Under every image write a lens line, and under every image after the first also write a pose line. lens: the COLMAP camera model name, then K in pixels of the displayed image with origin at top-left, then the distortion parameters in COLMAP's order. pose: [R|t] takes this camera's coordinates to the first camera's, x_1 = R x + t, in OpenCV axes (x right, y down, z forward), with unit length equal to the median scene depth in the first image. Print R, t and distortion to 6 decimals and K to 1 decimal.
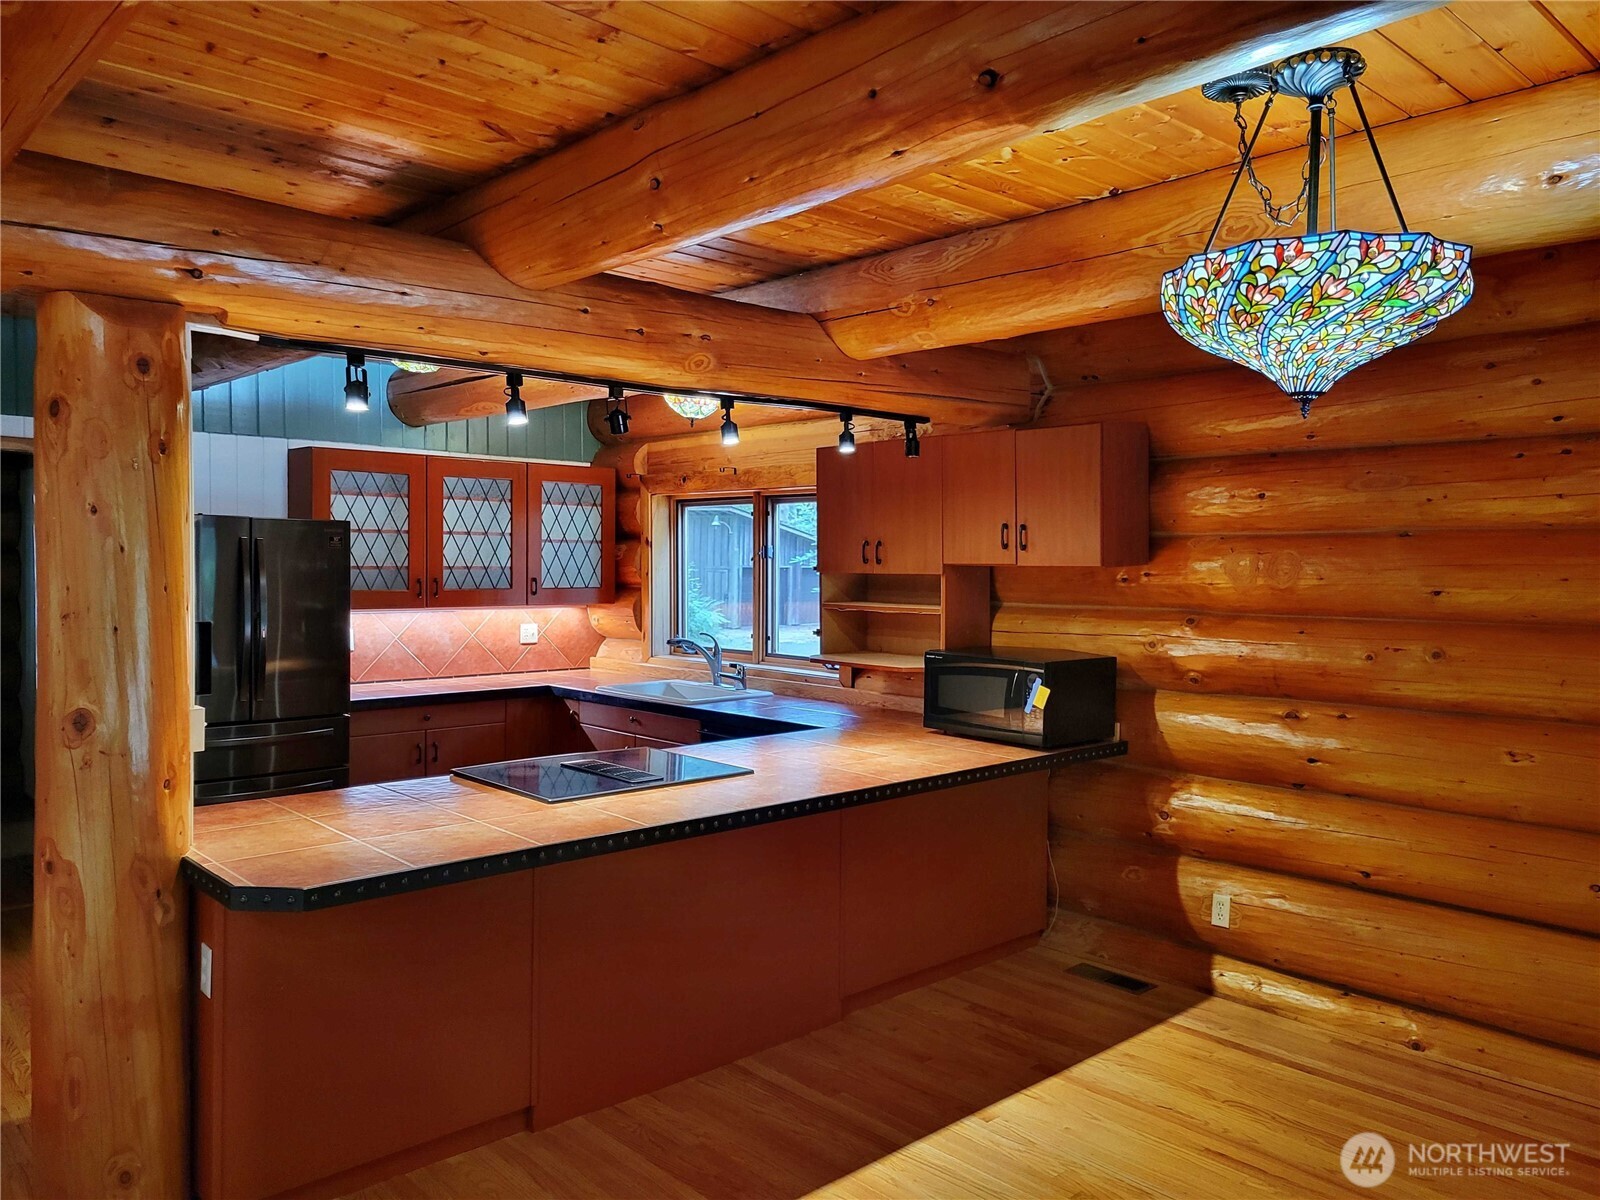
lens RADIAL K [[1207.1, 0, 815.0], [0, 1207.1, 600.7], [0, 0, 1]] dist [0.060734, -0.039883]
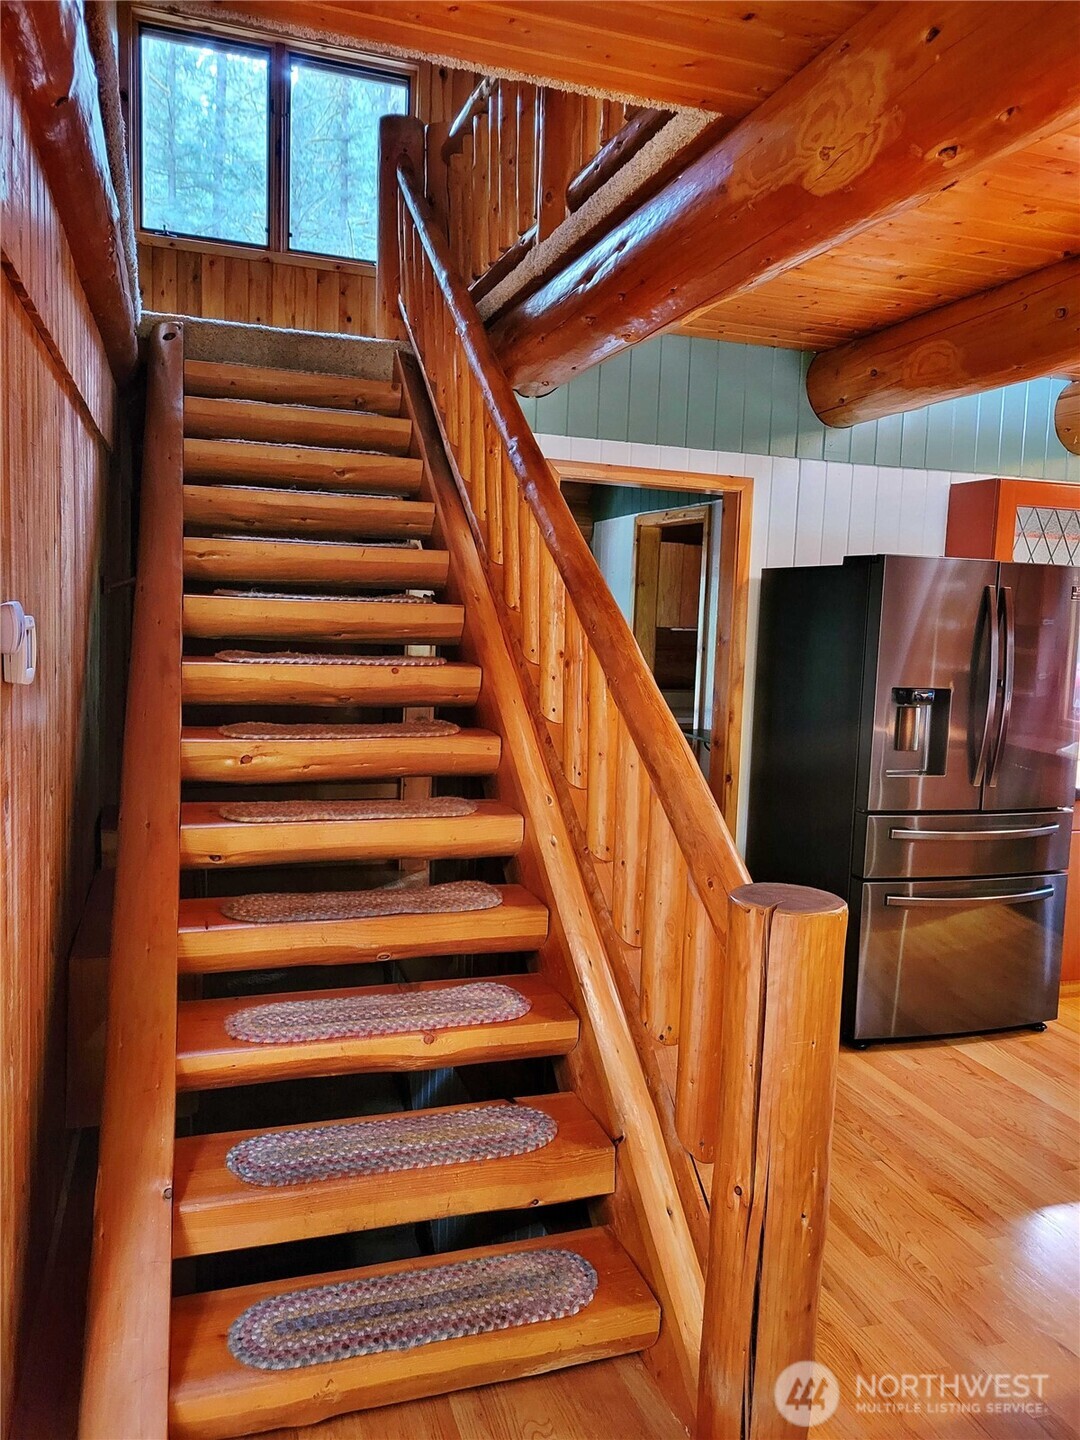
lens RADIAL K [[1086.4, 0, 543.1], [0, 1086.4, 718.9], [0, 0, 1]] dist [0.060734, -0.039883]
pose [[0.900470, 0.066924, -0.429737, -0.355887], [-0.040779, 0.996729, 0.069774, -0.001931], [0.433001, -0.045305, 0.900254, 0.184137]]
